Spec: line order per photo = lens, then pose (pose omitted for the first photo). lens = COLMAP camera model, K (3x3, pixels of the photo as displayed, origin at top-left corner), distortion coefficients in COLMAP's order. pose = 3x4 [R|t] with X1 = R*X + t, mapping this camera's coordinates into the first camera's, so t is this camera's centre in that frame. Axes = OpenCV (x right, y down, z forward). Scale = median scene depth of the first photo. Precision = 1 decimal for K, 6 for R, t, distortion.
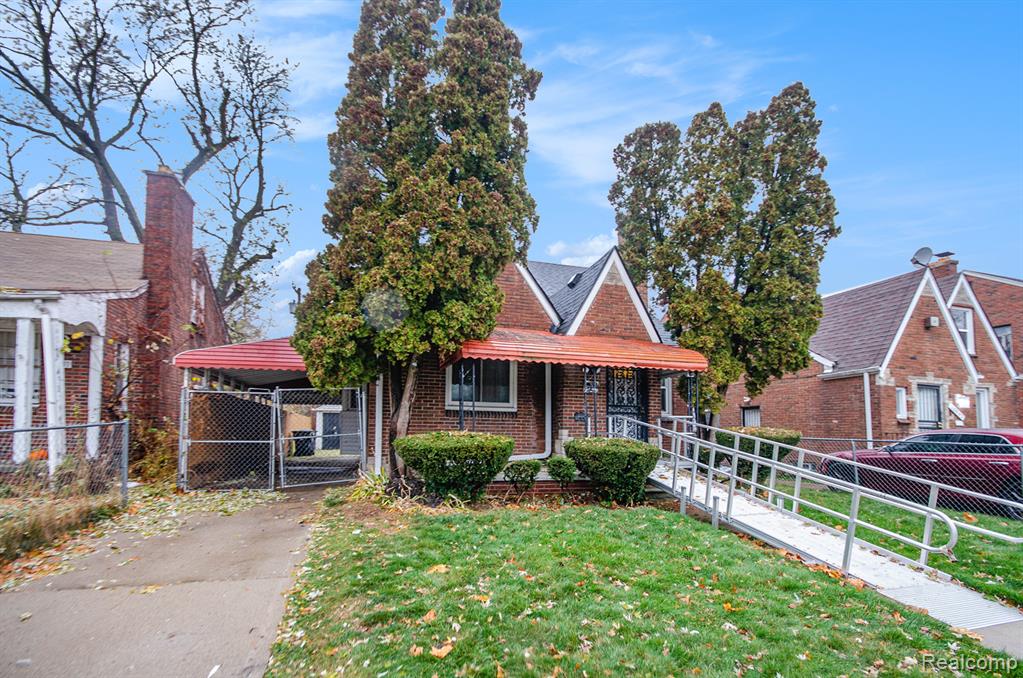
lens RADIAL K [[470.3, 0, 512.7], [0, 470.3, 428.9], [0, 0, 1]] dist [0.000660, -0.000315]
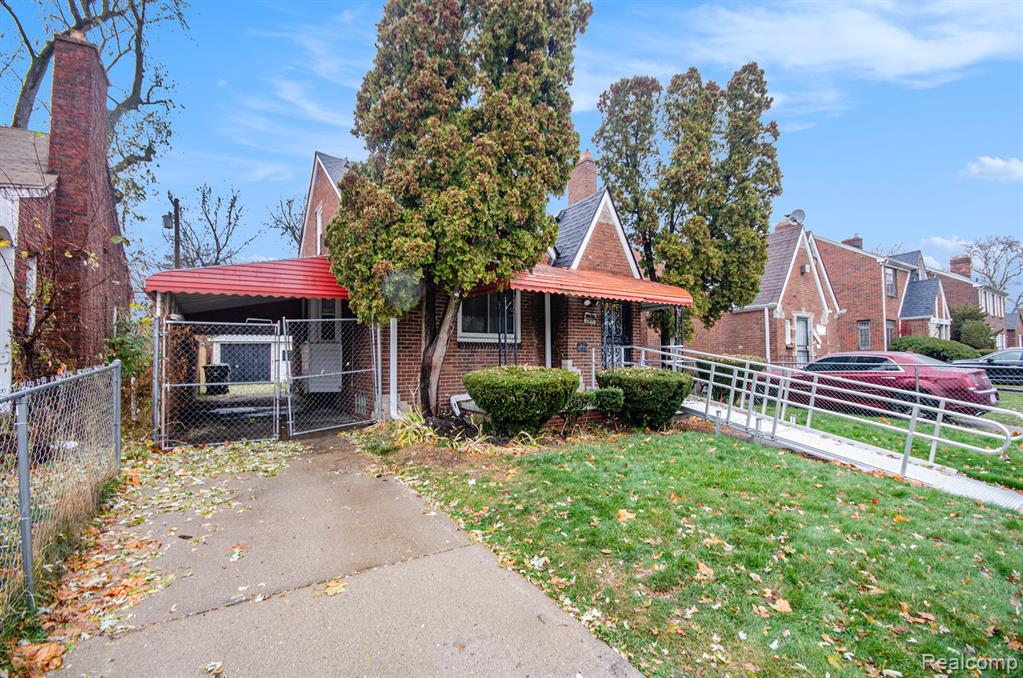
lens RADIAL K [[443.1, 0, 509.2], [0, 443.1, 359.9], [0, 0, 1]] dist [-0.002010, -0.000656]
pose [[0.956673, -0.021708, 0.290354, -0.312428], [0.017367, 0.999696, 0.017521, -0.017899], [-0.290646, -0.011719, 0.956759, 0.103010]]
